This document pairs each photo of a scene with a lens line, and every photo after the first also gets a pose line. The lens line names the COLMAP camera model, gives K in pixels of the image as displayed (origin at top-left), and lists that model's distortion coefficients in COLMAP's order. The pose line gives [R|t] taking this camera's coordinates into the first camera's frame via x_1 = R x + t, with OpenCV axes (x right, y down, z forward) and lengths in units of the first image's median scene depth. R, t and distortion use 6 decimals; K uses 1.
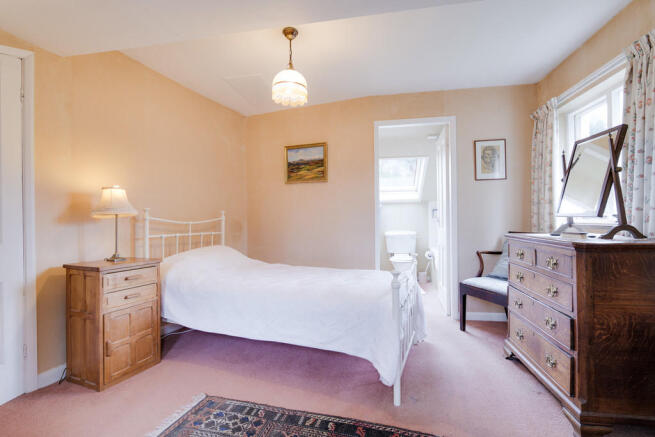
lens RADIAL K [[309.9, 0, 325.4], [0, 309.9, 222.6], [0, 0, 1]] dist [0.000324, 0.000563]
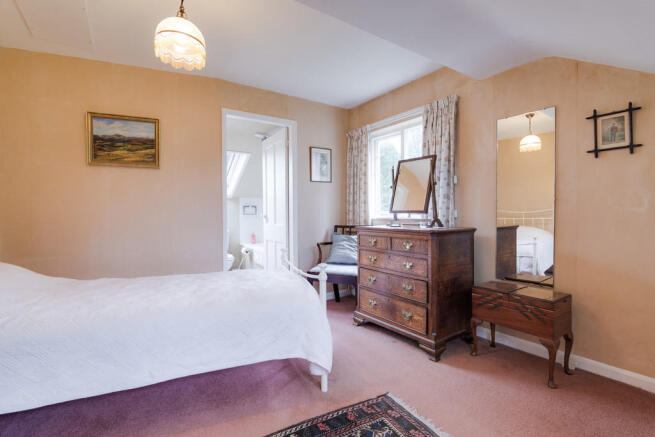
lens RADIAL K [[310.9, 0, 330.4], [0, 310.9, 222.8], [0, 0, 1]] dist [-0.004973, -0.000550]
pose [[0.705999, -0.016572, 0.708019, -0.323850], [0.009600, 0.999858, 0.013830, 0.001032], [-0.708148, -0.002966, 0.706058, 0.158418]]
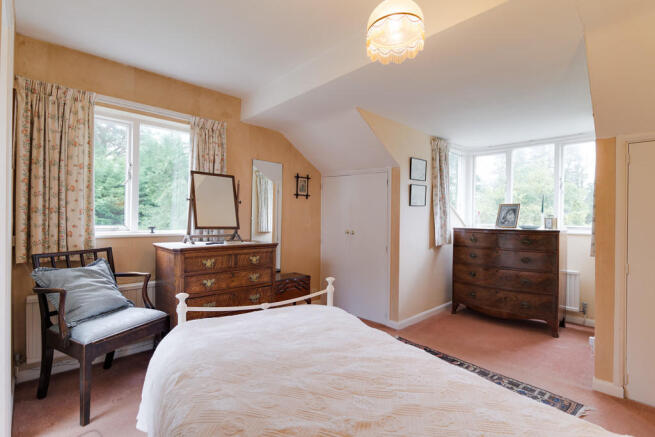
lens RADIAL K [[310.9, 0, 330.4], [0, 310.9, 222.8], [0, 0, 1]] dist [-0.004973, -0.000550]
pose [[-0.812439, -0.010639, 0.582949, -0.305140], [0.001378, 0.999796, 0.020168, -0.053430], [-0.583044, 0.017189, -0.812259, 1.279005]]
